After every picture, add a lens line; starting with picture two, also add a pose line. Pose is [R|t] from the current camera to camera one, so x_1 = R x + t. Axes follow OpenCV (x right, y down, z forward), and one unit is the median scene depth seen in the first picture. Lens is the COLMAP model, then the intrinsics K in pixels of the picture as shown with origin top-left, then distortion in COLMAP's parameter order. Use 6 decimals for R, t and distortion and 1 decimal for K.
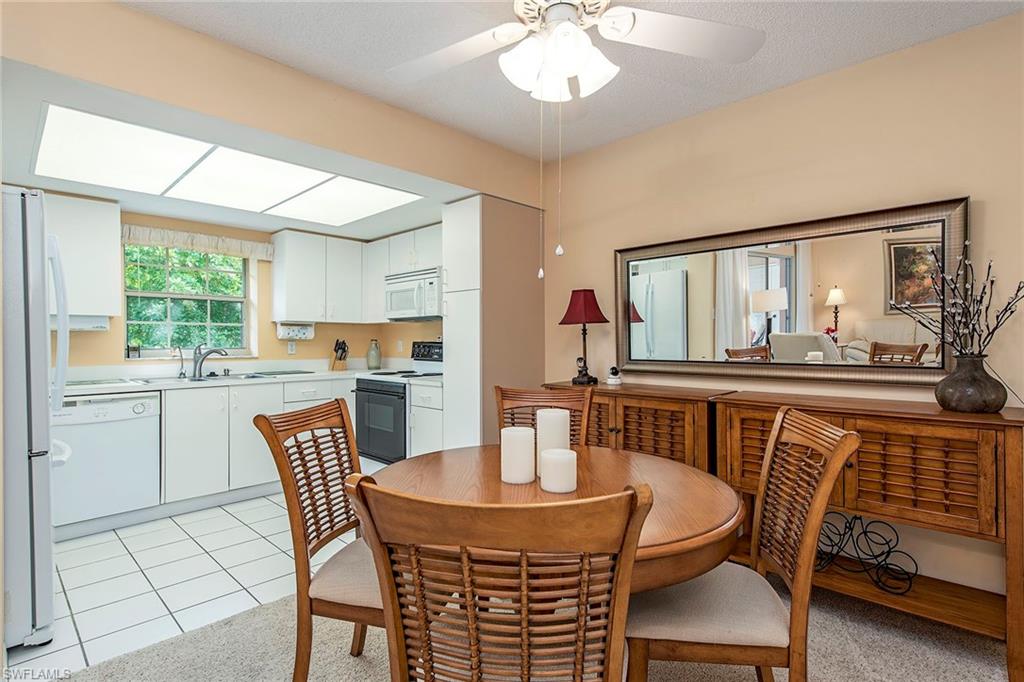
lens RADIAL K [[510.9, 0, 511.6], [0, 510.9, 342.5], [0, 0, 1]] dist [-0.004407, -0.000164]
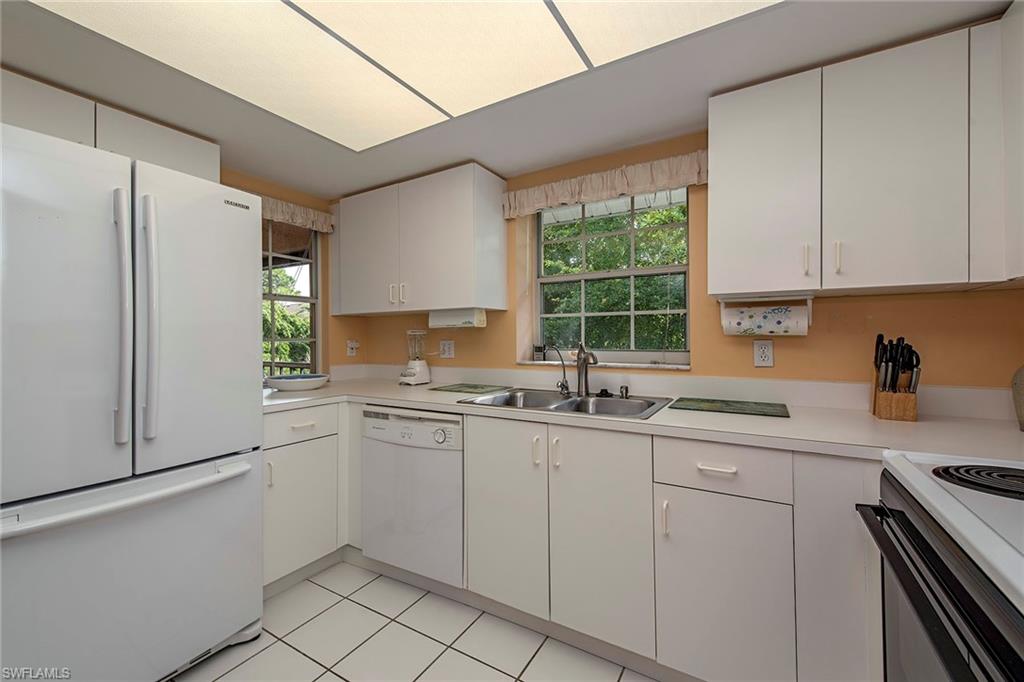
lens RADIAL K [[411.3, 0, 510.1], [0, 411.3, 335.3], [0, 0, 1]] dist [0.003677, 0.000117]
pose [[0.218590, -0.003387, -0.975811, -0.132623], [0.001621, 0.999994, -0.003107, -0.006659], [0.975815, -0.000903, 0.218594, 0.835078]]
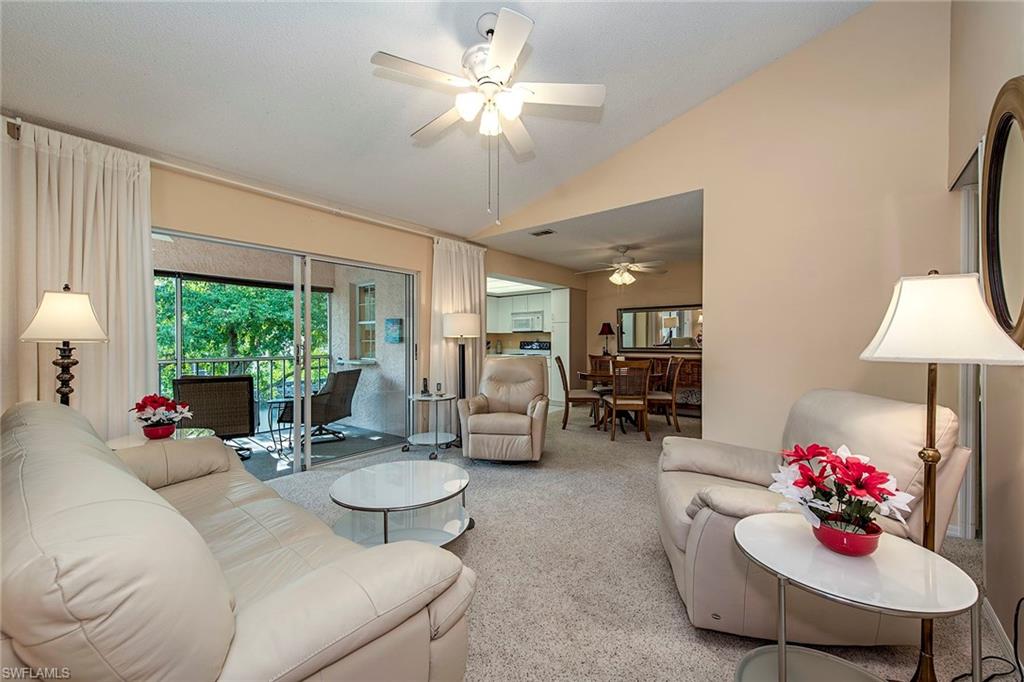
lens RADIAL K [[411.3, 0, 510.3], [0, 411.3, 340.9], [0, 0, 1]] dist [0.003677, 0.000117]
pose [[0.996039, -0.003321, 0.088858, -0.484530], [0.003290, 0.999994, 0.000491, -0.006704], [-0.088859, -0.000197, 0.996044, -0.995849]]
